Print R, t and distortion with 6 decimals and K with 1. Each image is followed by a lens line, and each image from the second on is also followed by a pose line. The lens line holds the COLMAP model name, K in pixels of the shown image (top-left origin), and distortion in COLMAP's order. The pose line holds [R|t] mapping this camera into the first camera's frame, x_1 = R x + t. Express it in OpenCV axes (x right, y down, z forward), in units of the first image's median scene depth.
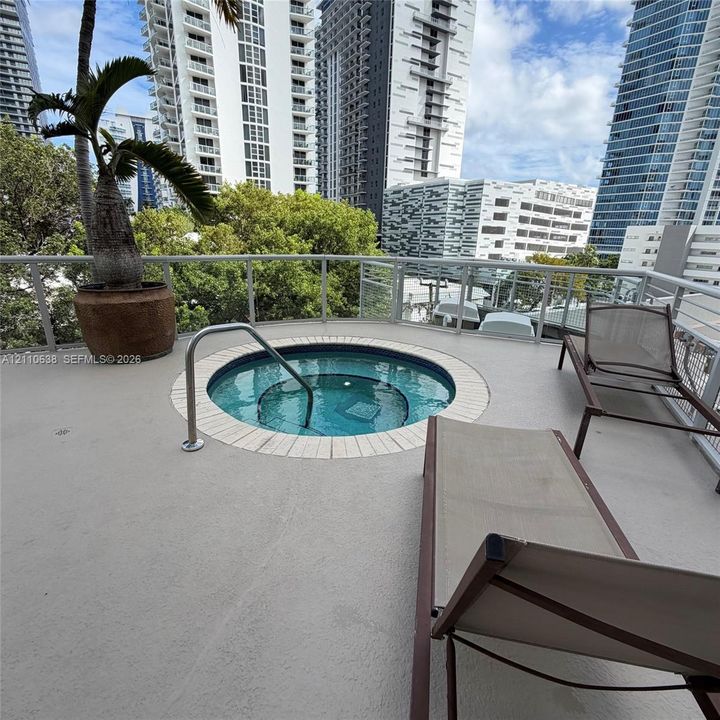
lens RADIAL K [[383.1, 0, 357.8], [0, 383.1, 358.3], [0, 0, 1]] dist [-0.003462, -0.000224]
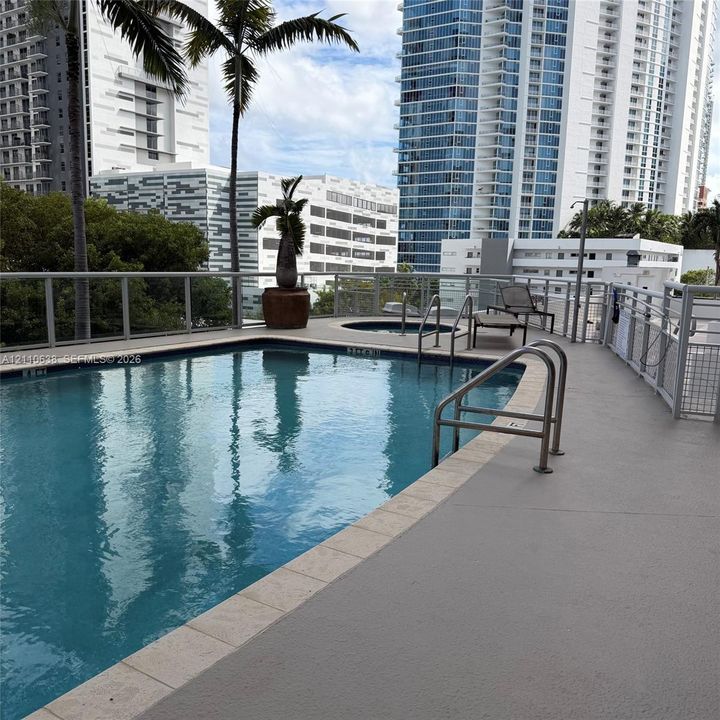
lens RADIAL K [[685.3, 0, 358.3], [0, 685.3, 359.2], [0, 0, 1]] dist [0.112904, -0.243856]
pose [[0.886314, -0.072692, 0.457344, -0.076349], [0.142169, 0.982623, -0.119335, 0.025455], [-0.440721, 0.170789, 0.881247, -0.083004]]
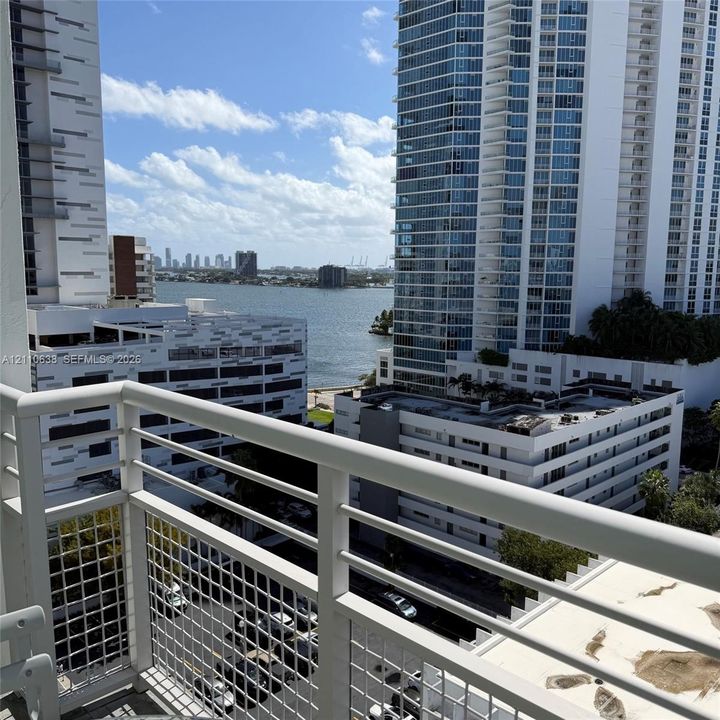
lens RADIAL K [[685.3, 0, 358.3], [0, 685.3, 359.2], [0, 0, 1]] dist [0.112904, -0.243856]
pose [[0.963571, -0.053396, 0.262067, 0.396672], [0.098014, 0.982197, -0.160257, -0.191799], [-0.248844, 0.180105, 0.951651, -0.062338]]
